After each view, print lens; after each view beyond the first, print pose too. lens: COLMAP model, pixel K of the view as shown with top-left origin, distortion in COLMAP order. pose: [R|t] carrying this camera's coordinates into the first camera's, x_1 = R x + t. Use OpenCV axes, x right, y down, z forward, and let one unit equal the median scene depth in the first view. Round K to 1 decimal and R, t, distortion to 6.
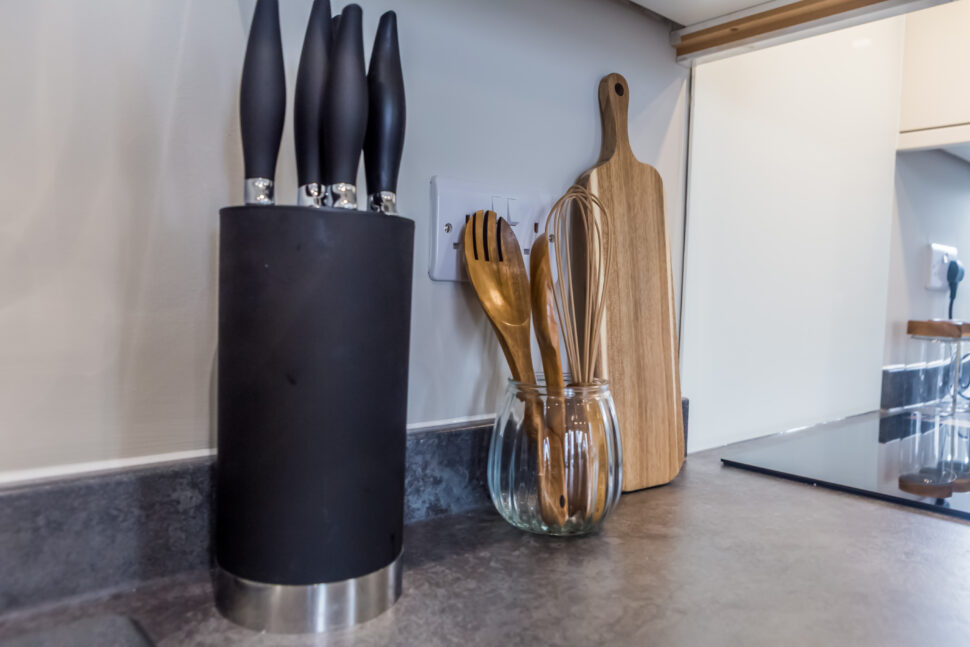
lens RADIAL K [[721.8, 0, 484.4], [0, 721.8, 320.1], [0, 0, 1]] dist [0.005561, -0.016933]
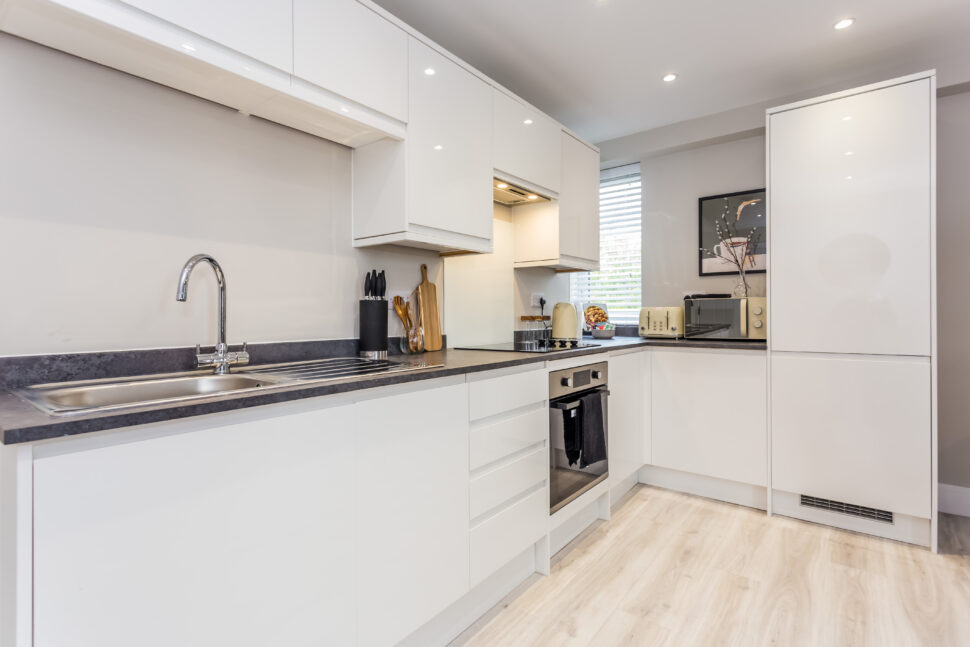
lens RADIAL K [[478.2, 0, 485.8], [0, 478.2, 319.8], [0, 0, 1]] dist [0.002077, 0.002341]
pose [[0.979314, -0.026695, 0.200577, -0.074237], [0.029386, 0.999513, -0.010452, 0.077826], [-0.200201, 0.016130, 0.979622, -2.492673]]
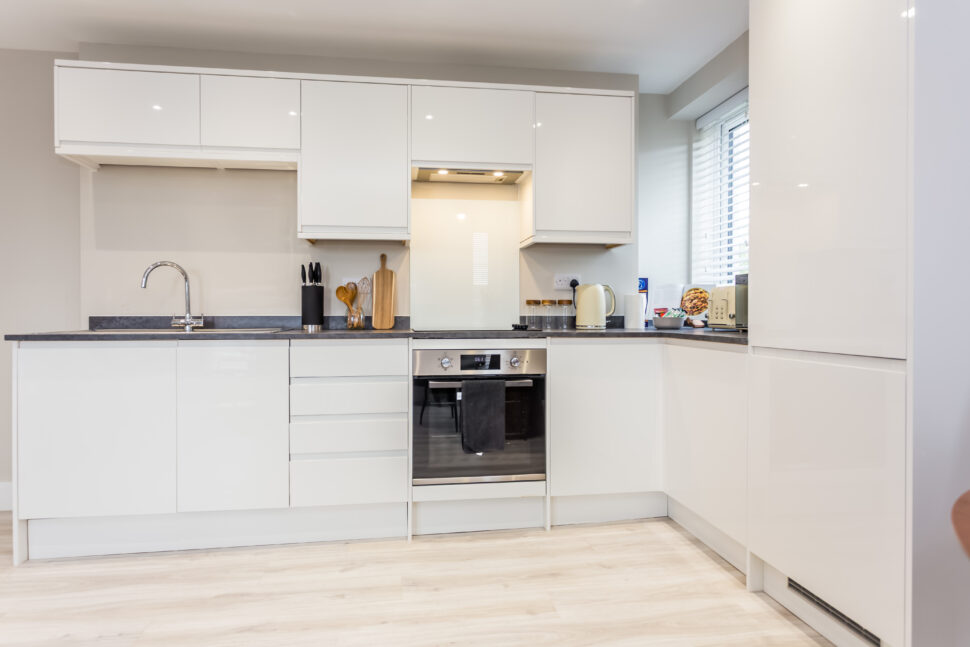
lens RADIAL K [[580.8, 0, 483.8], [0, 580.8, 318.8], [0, 0, 1]] dist [-0.009217, -0.000390]
pose [[0.837842, -0.014759, -0.545713, 3.732528], [0.003868, 0.999770, -0.021101, 0.281317], [0.545899, 0.015569, 0.837706, -2.600281]]
